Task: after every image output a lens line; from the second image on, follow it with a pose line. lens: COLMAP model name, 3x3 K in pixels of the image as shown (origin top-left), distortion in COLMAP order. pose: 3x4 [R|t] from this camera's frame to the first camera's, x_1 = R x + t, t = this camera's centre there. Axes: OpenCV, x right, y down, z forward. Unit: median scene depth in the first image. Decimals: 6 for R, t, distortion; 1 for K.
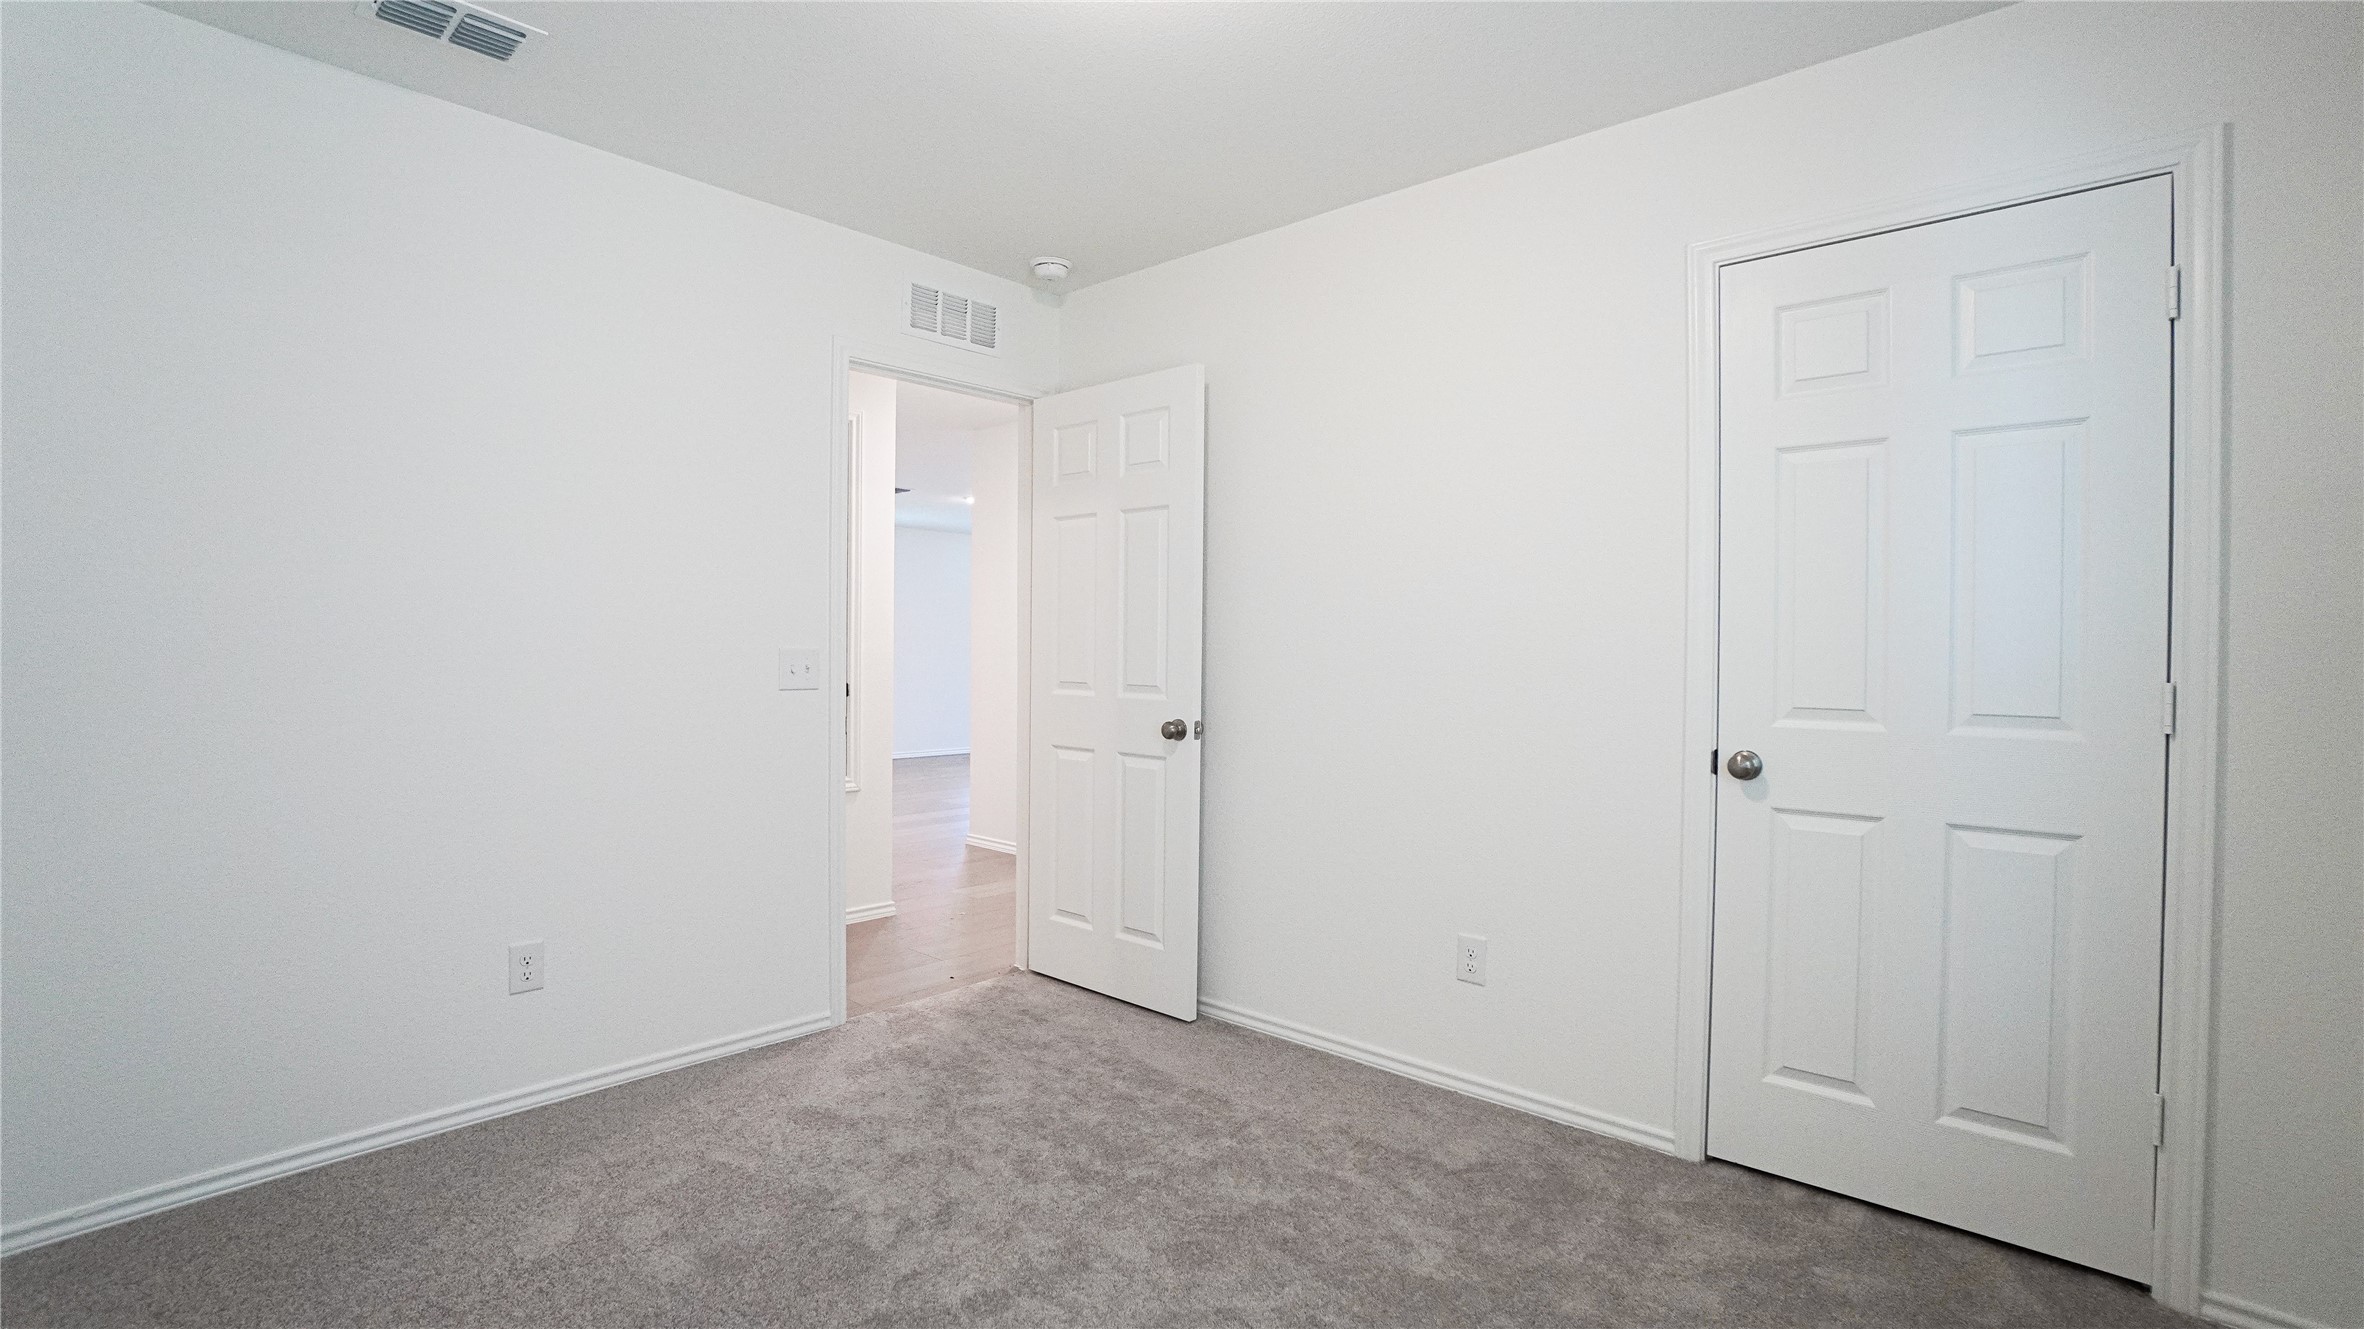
lens RADIAL K [[1067.6, 0, 1175.0], [0, 1067.6, 661.1], [0, 0, 1]] dist [-0.016710, 0.000634]
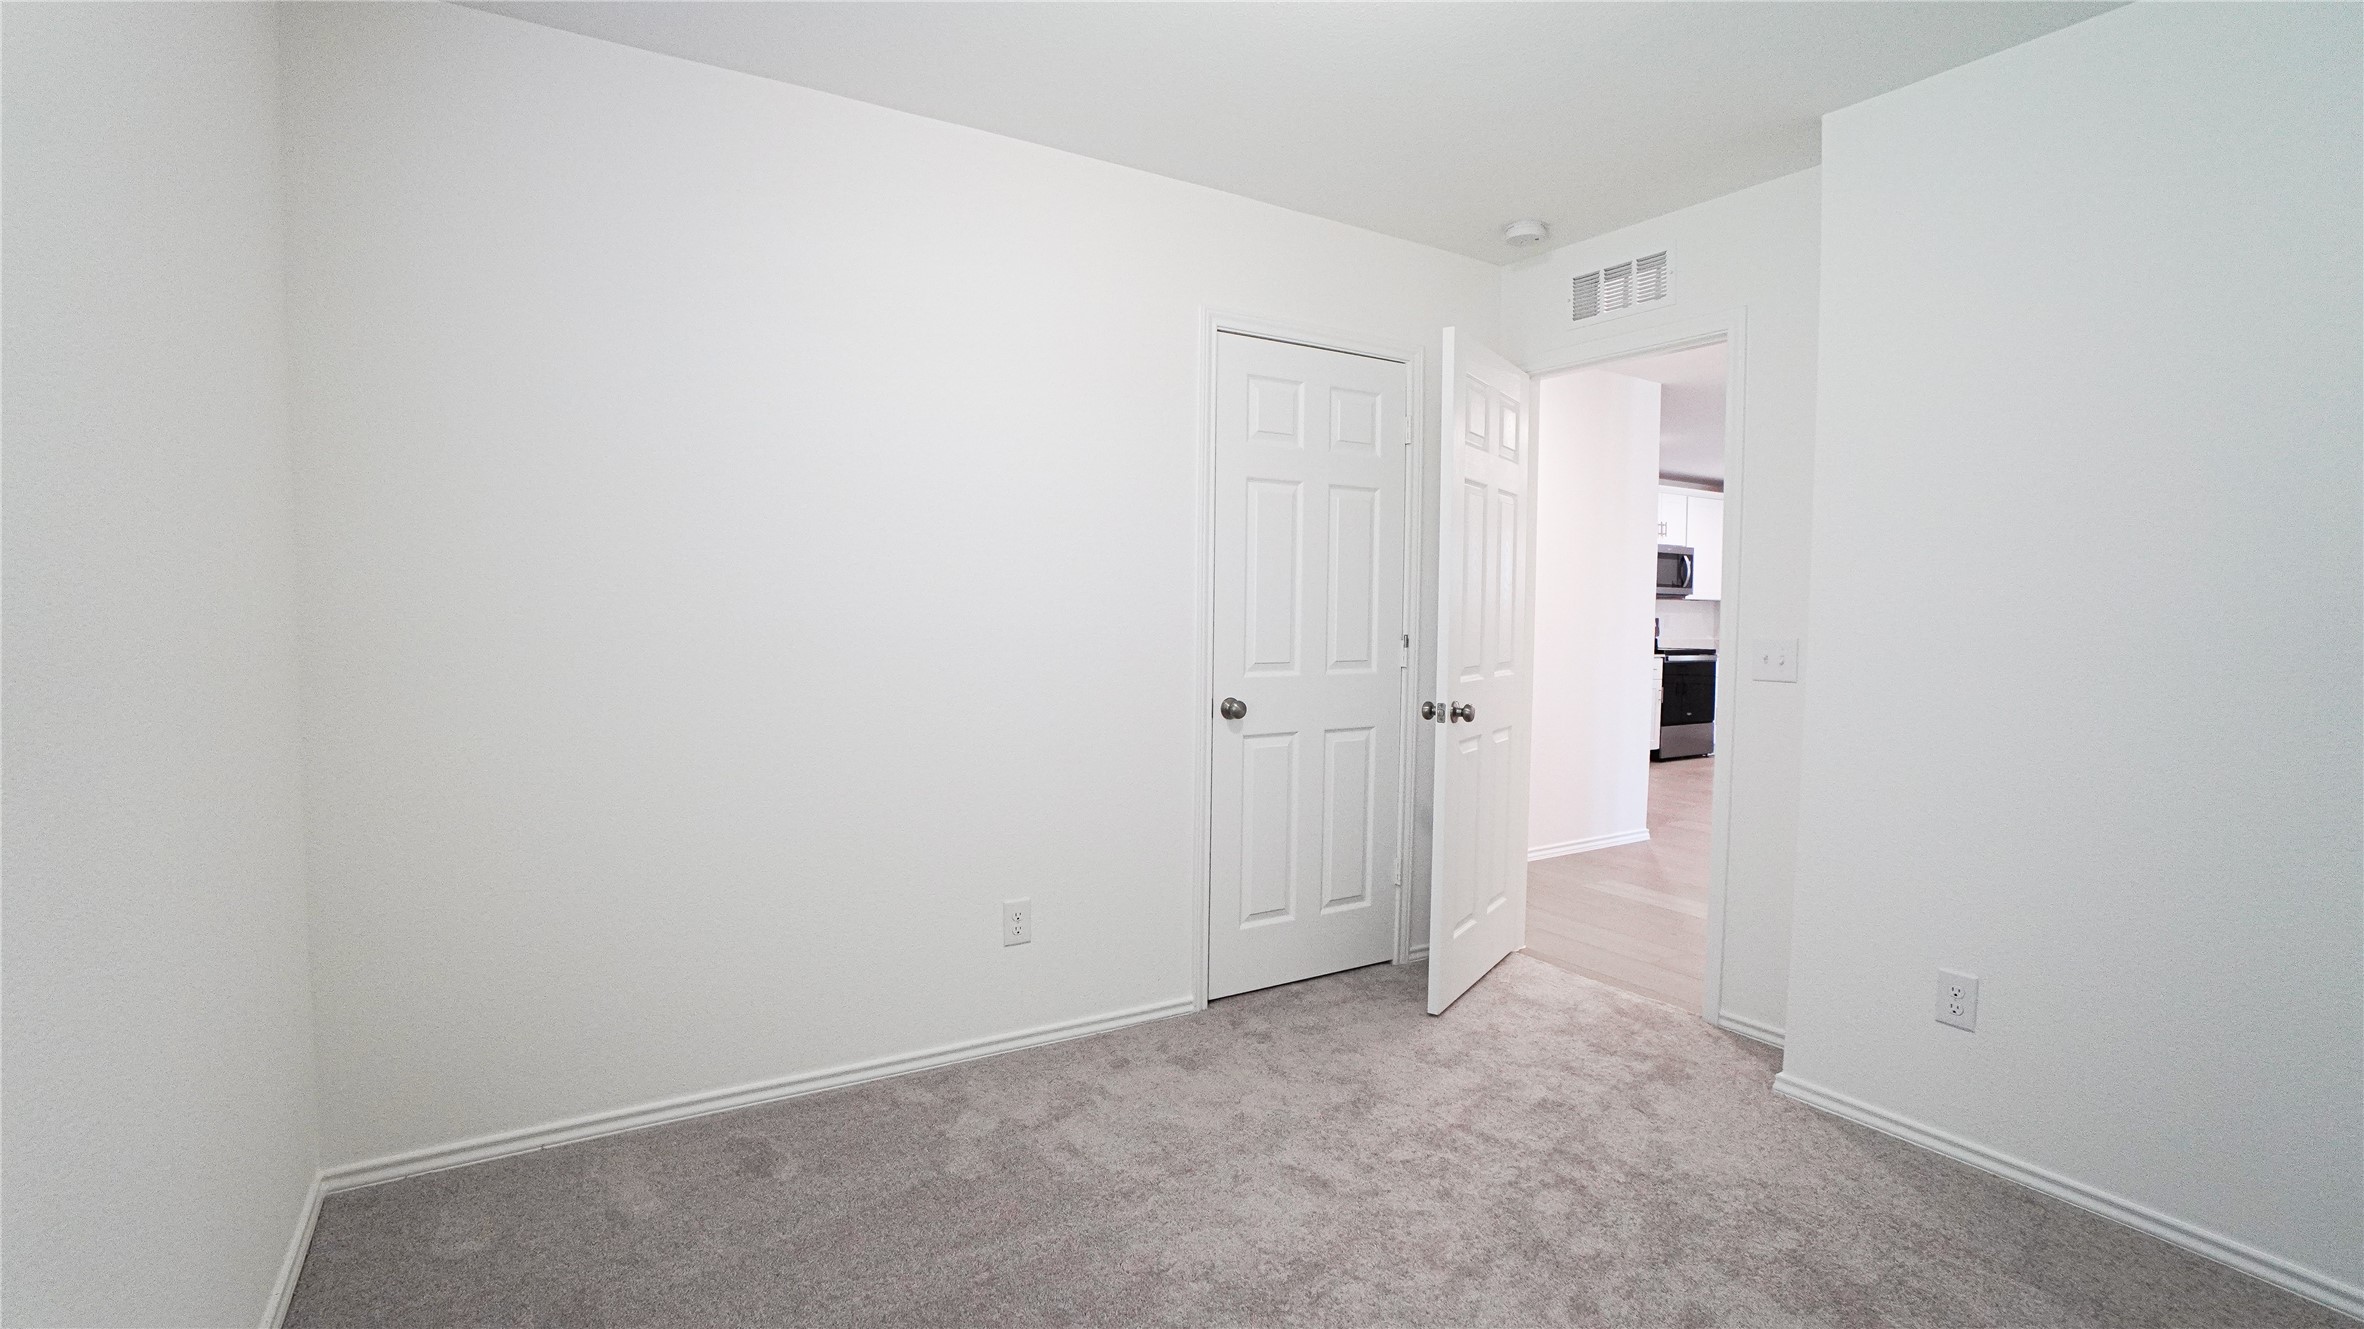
lens RADIAL K [[1067.6, 0, 1187.9], [0, 1067.6, 668.4], [0, 0, 1]] dist [-0.016710, 0.000634]
pose [[0.260308, -0.049176, 0.964273, -0.791703], [-0.001404, 0.998682, 0.051309, -0.022661], [-0.965525, -0.014710, 0.259896, 0.685574]]
